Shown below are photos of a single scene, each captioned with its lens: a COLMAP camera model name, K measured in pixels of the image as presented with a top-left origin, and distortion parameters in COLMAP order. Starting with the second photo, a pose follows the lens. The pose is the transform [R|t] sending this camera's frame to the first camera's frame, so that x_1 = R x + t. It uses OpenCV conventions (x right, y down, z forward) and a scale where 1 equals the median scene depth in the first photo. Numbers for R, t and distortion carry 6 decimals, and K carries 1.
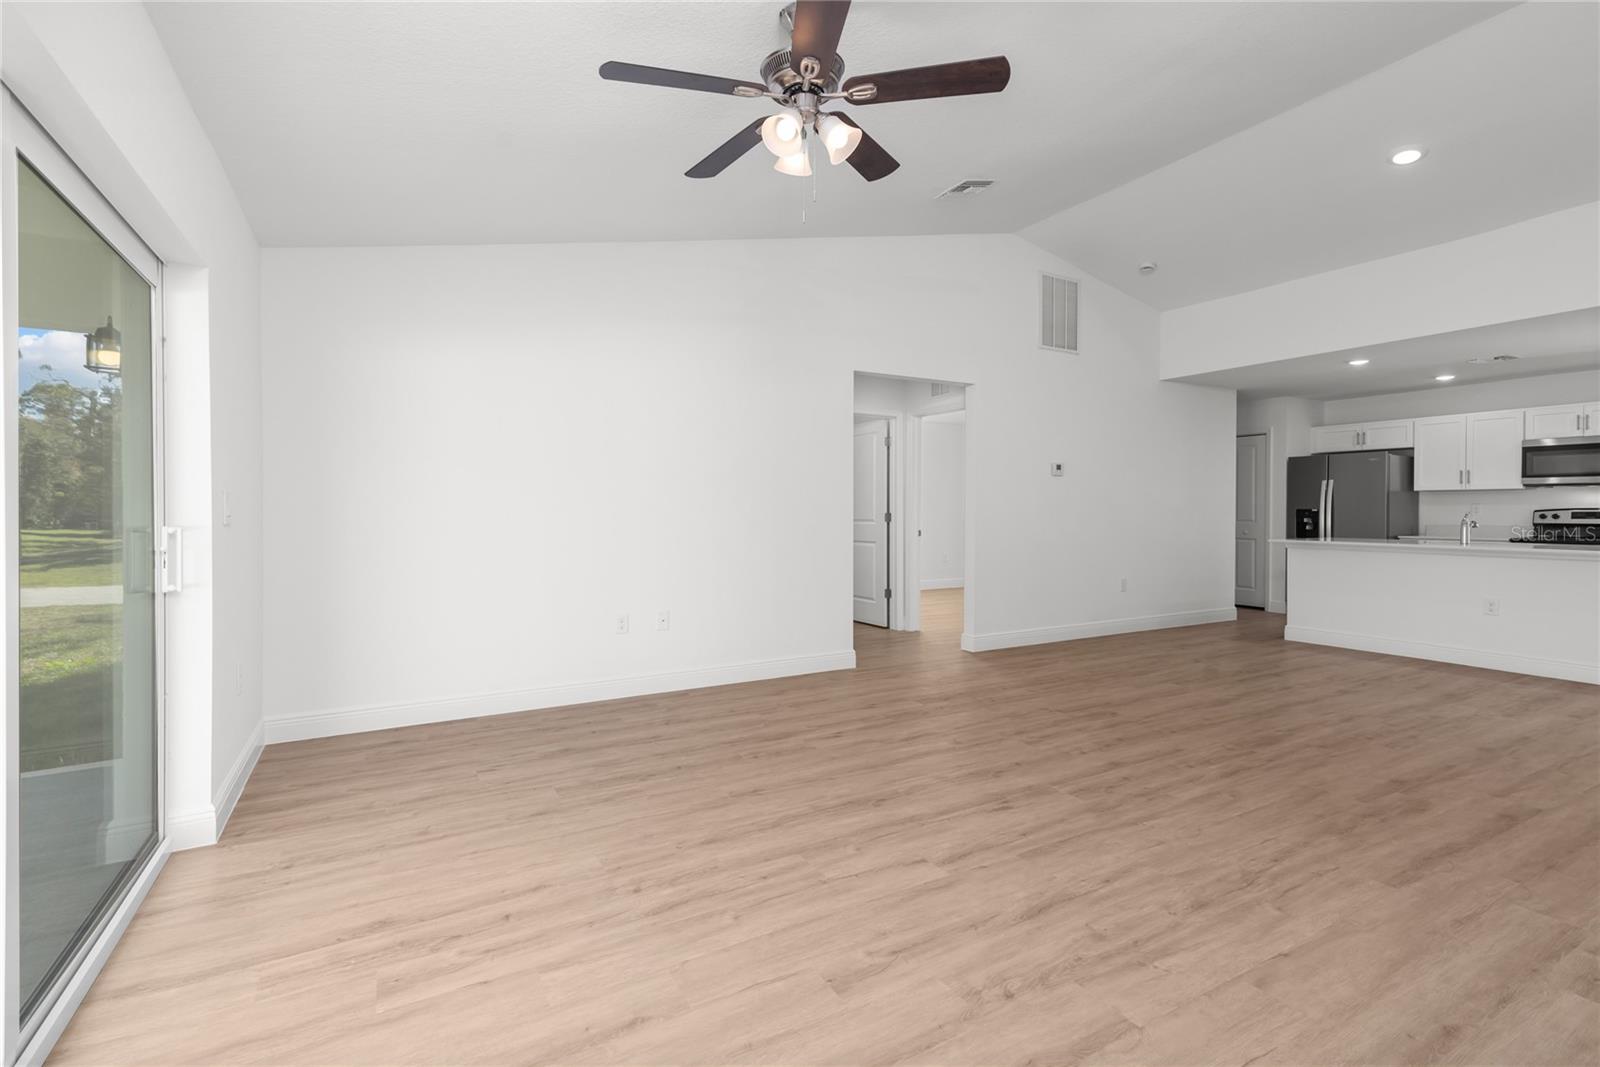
lens RADIAL K [[725.1, 0, 803.5], [0, 725.1, 518.6], [0, 0, 1]] dist [0.018229, -0.000776]
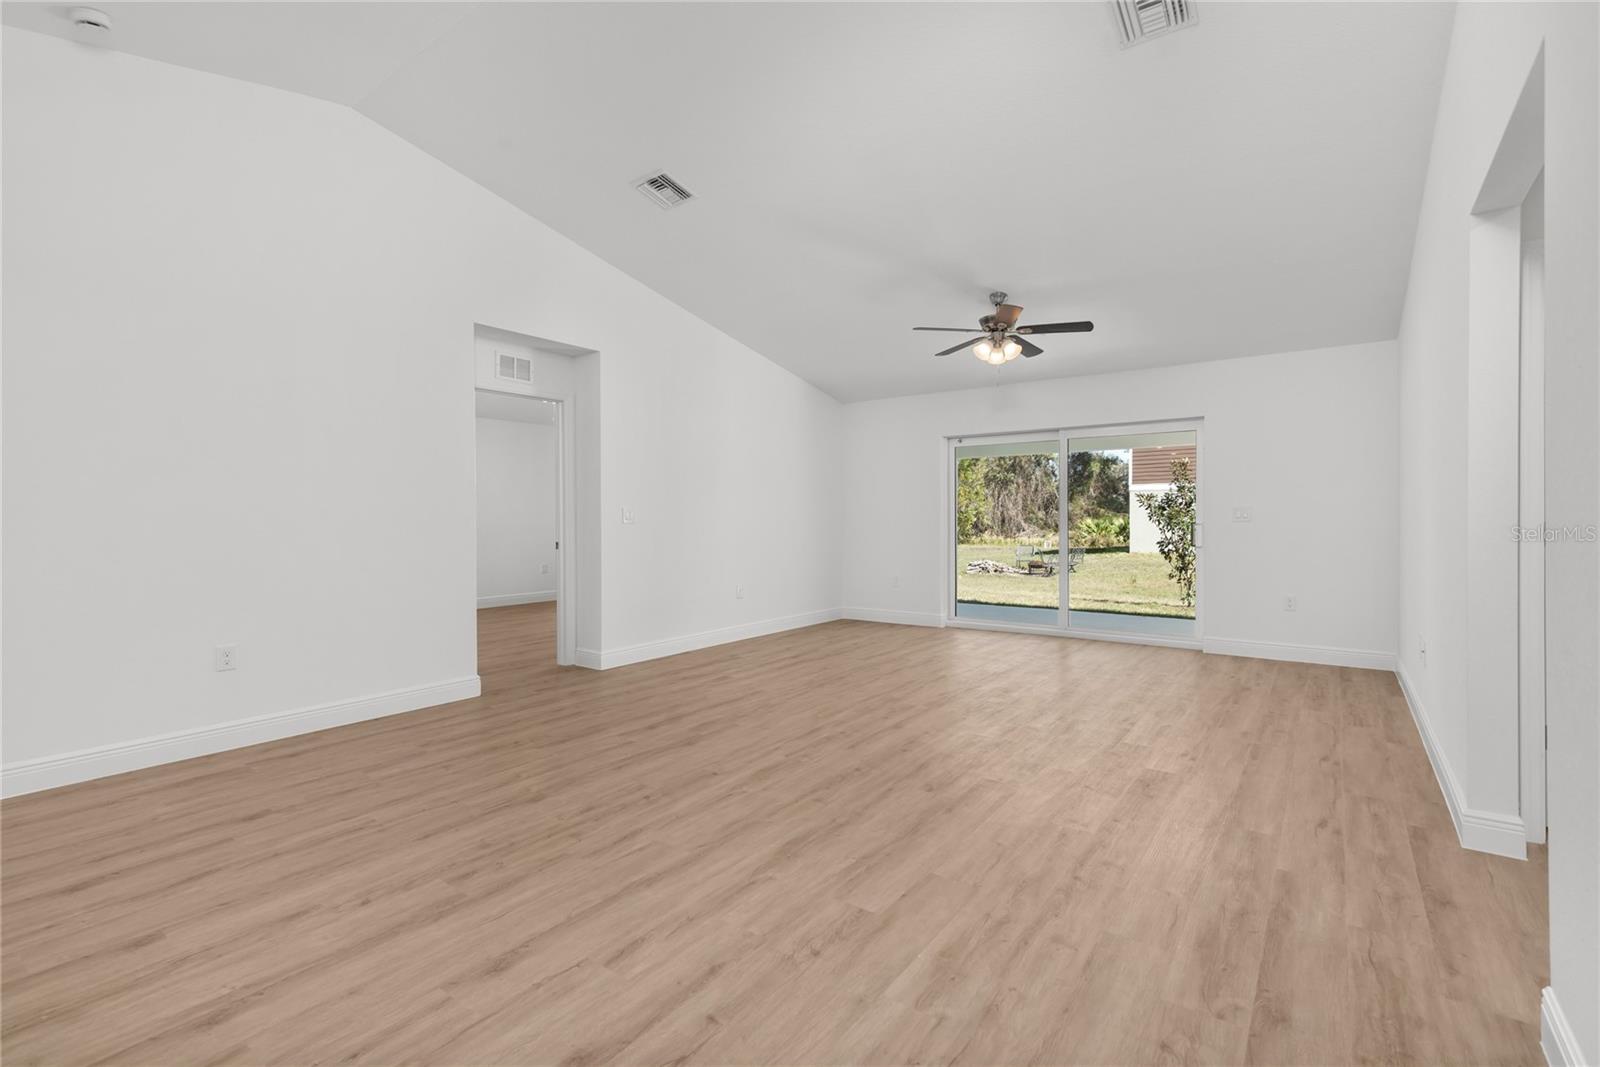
lens RADIAL K [[725.1, 0, 803.5], [0, 725.1, 518.6], [0, 0, 1]] dist [0.018229, -0.000776]
pose [[-0.913538, 0.004273, -0.406732, 0.507724], [-0.000121, 0.999942, 0.010778, -0.009296], [0.406754, 0.009896, -0.913484, 0.975874]]
